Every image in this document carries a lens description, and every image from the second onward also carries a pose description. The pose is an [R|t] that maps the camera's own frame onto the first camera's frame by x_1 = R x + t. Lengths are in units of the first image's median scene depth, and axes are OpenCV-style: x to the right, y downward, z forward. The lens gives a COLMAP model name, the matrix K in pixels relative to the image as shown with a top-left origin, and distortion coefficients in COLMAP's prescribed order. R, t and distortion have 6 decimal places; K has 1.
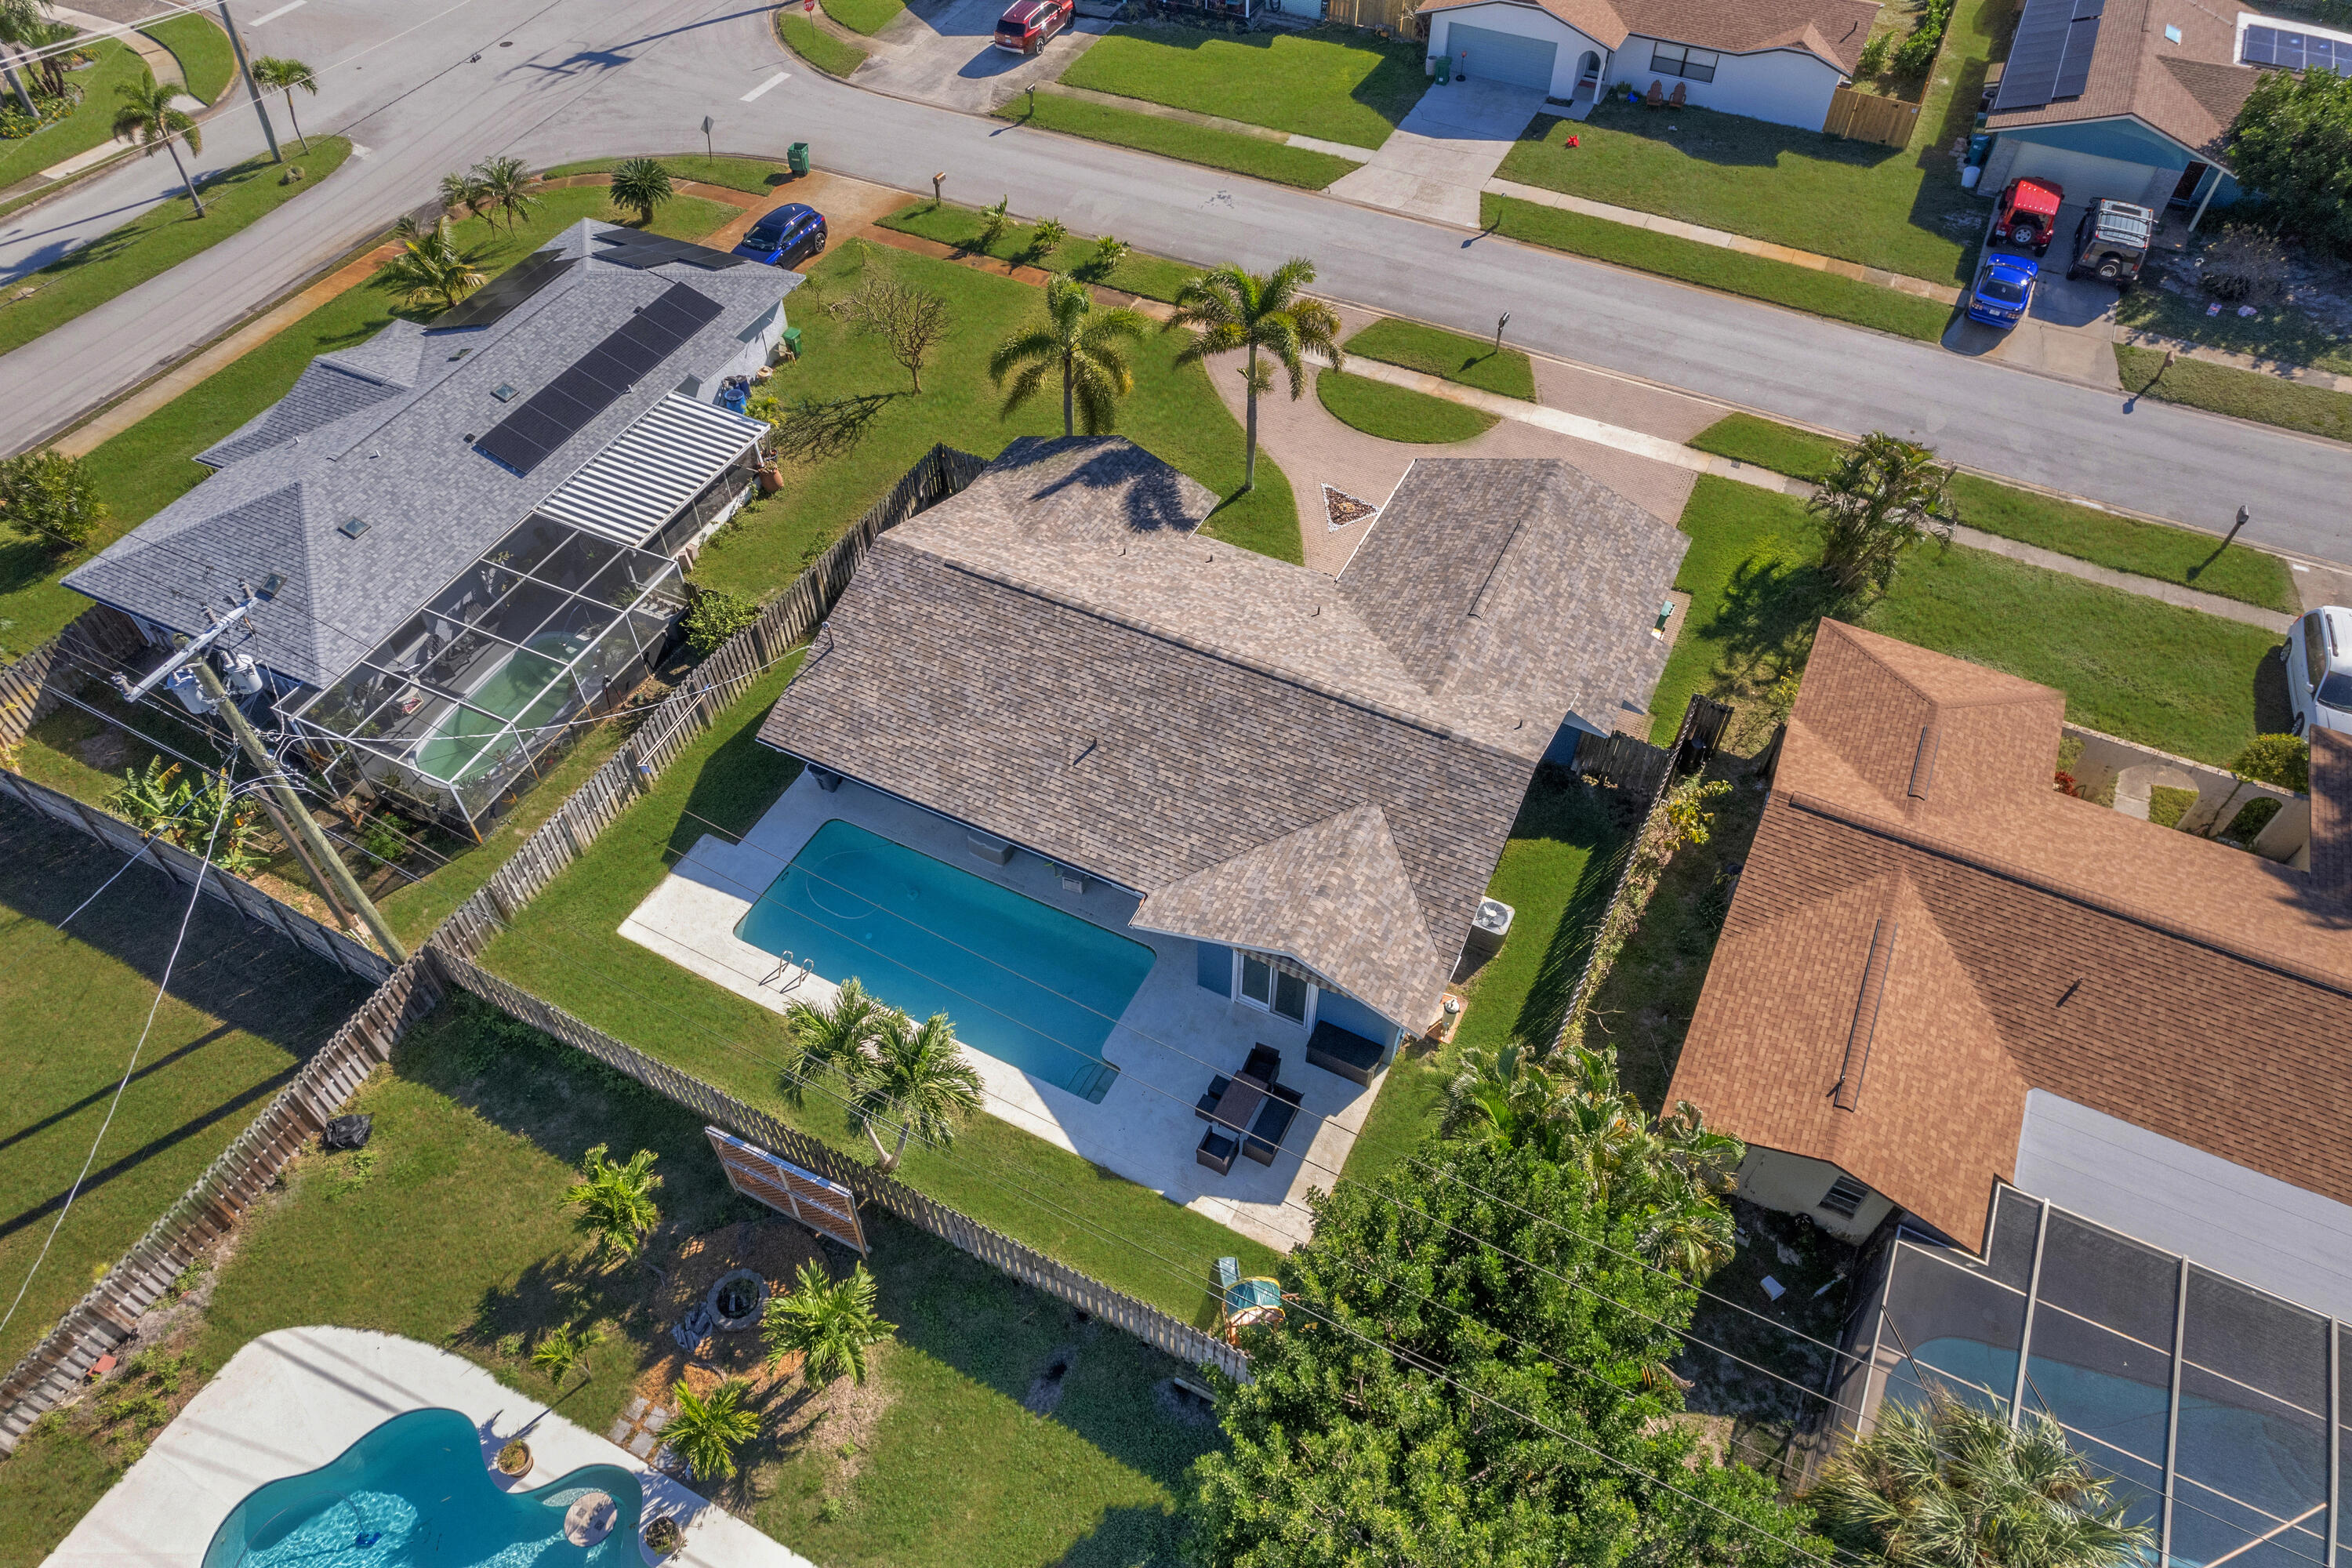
lens RADIAL K [[1496.8, 0, 1168.9], [0, 1496.8, 798.6], [0, 0, 1]] dist [-0.083586, 0.078736]
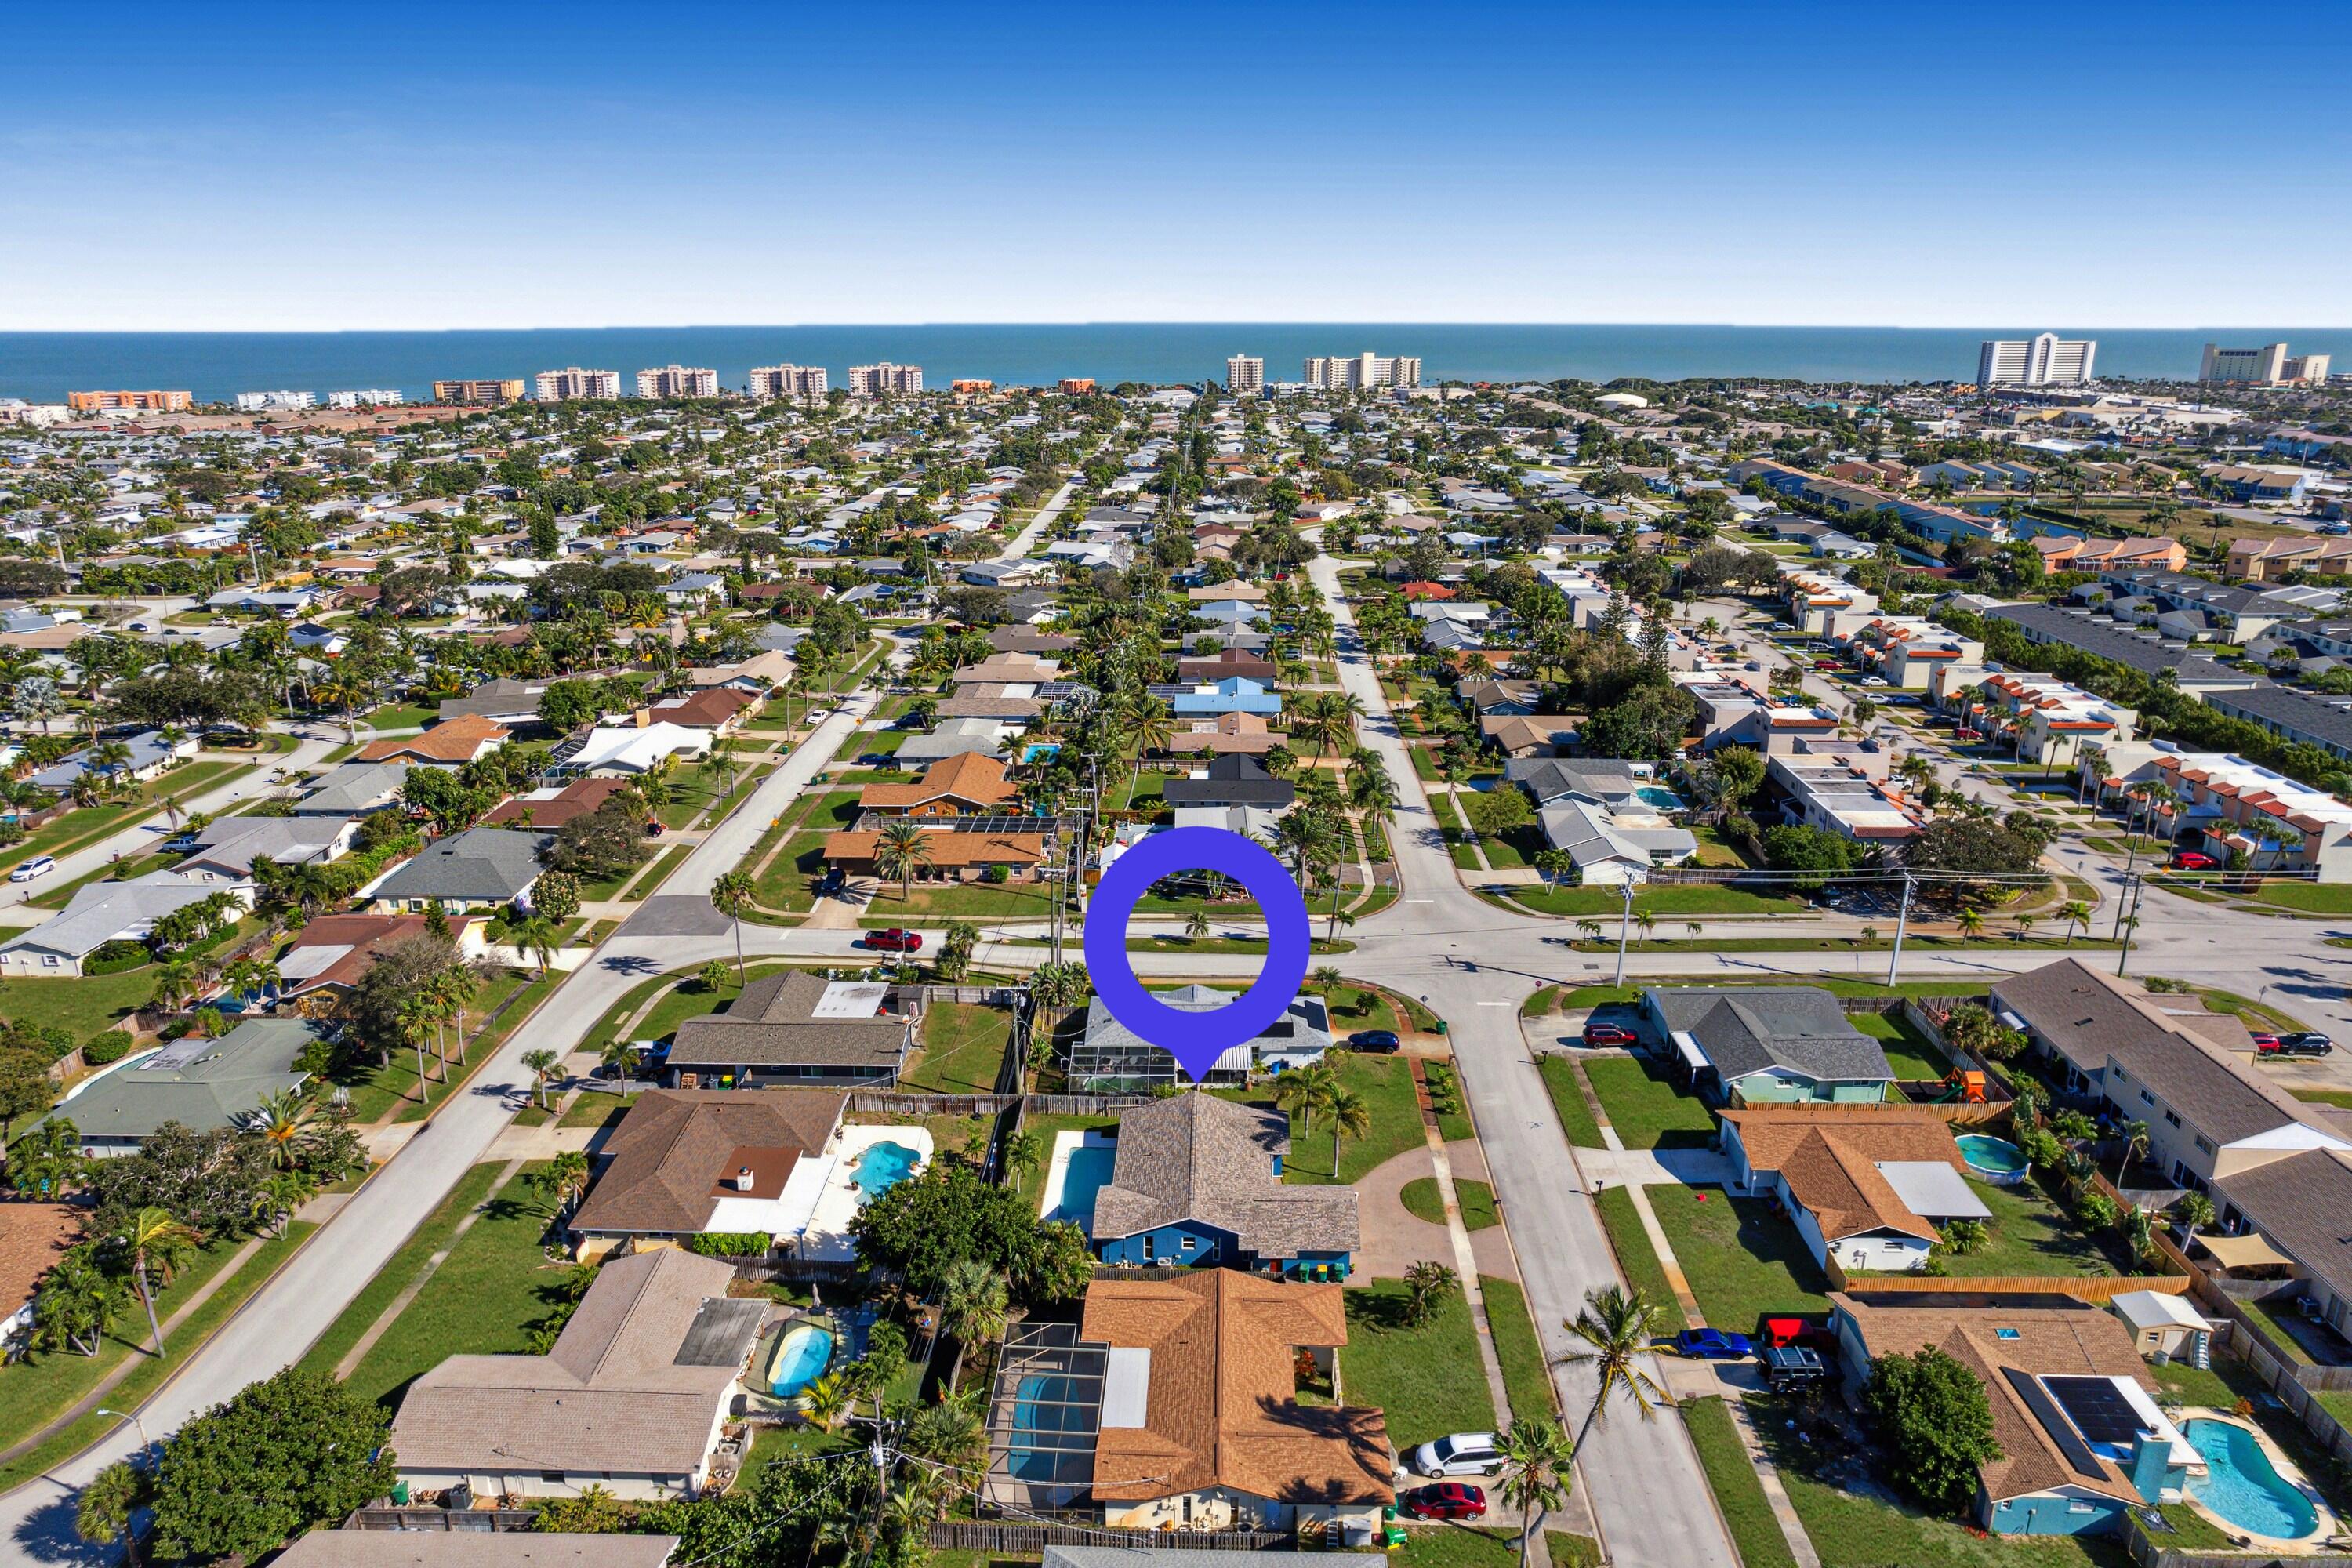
lens RADIAL K [[1509.0, 0, 1162.7], [0, 1509.0, 798.6], [0, 0, 1]] dist [-0.076266, 0.071703]
pose [[0.419480, 0.281059, -0.863158, 1.885431], [-0.691669, 0.714774, -0.103396, -0.199135], [0.587903, 0.640393, 0.494234, -0.788371]]
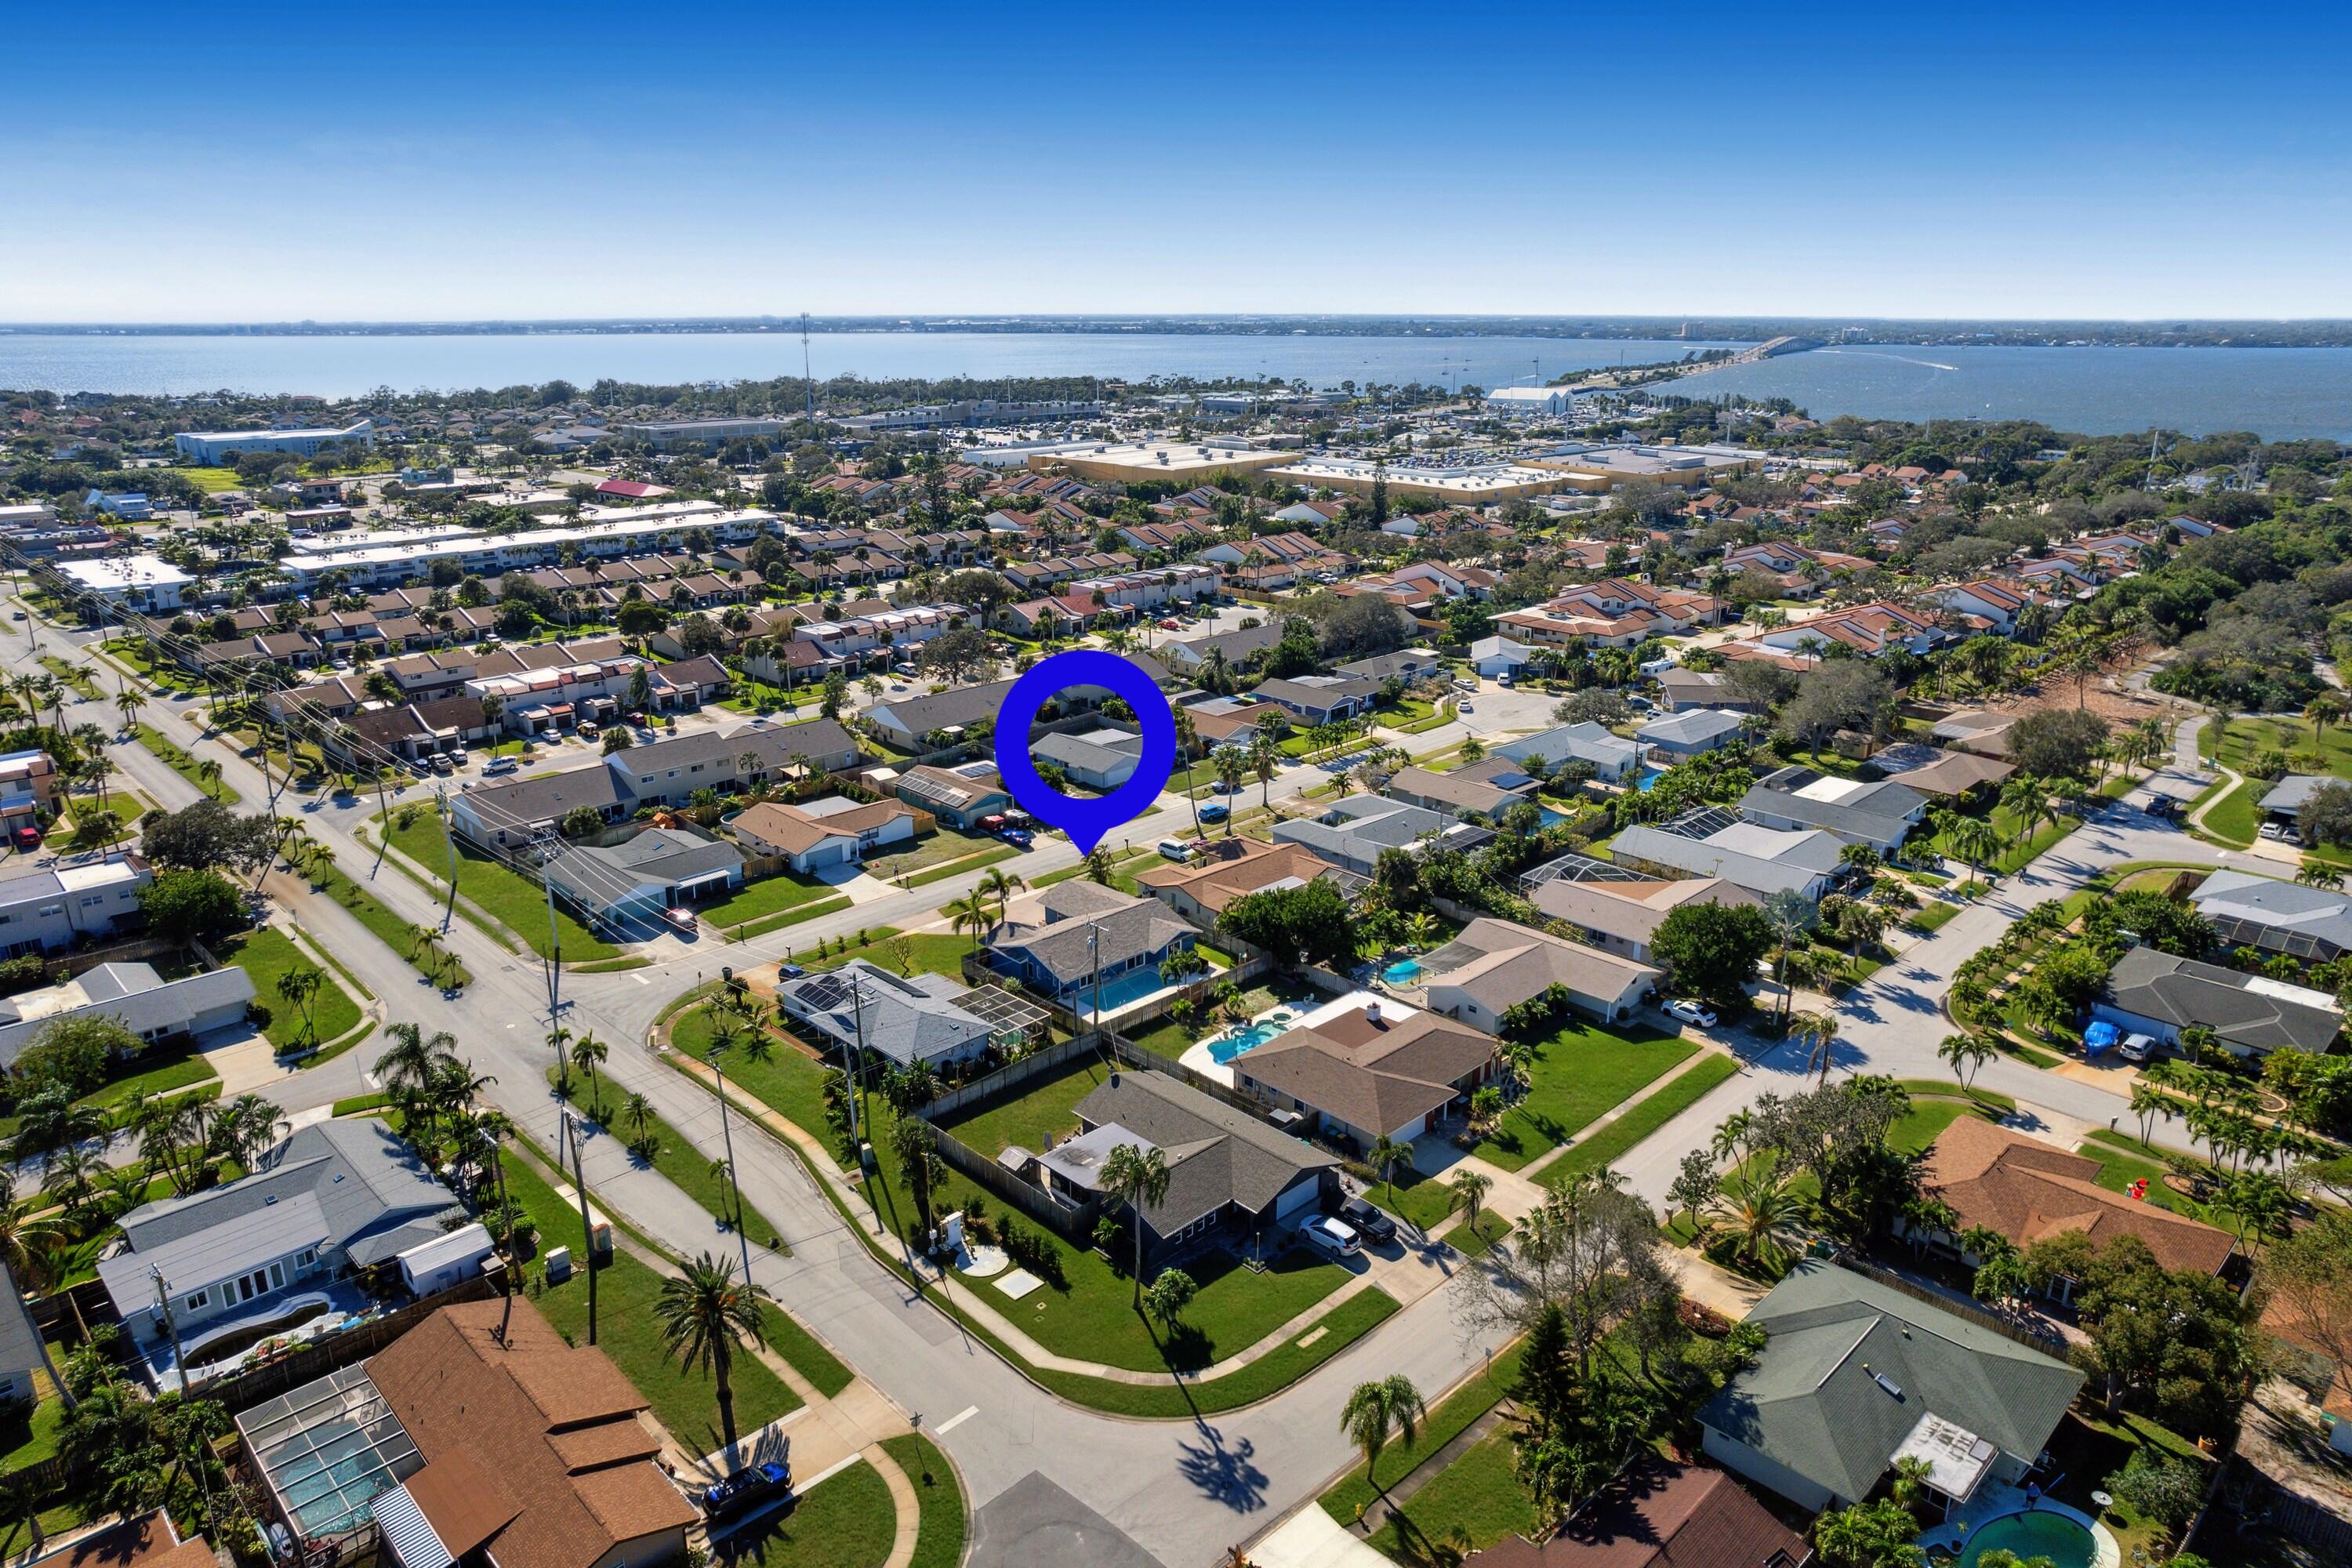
lens RADIAL K [[1509.0, 0, 1162.7], [0, 1509.0, 798.6], [0, 0, 1]] dist [-0.076266, 0.071703]
pose [[0.337088, -0.290956, 0.895386, -2.767795], [0.718470, 0.694105, -0.044935, -0.010942], [-0.608418, 0.658455, 0.443018, -0.929959]]
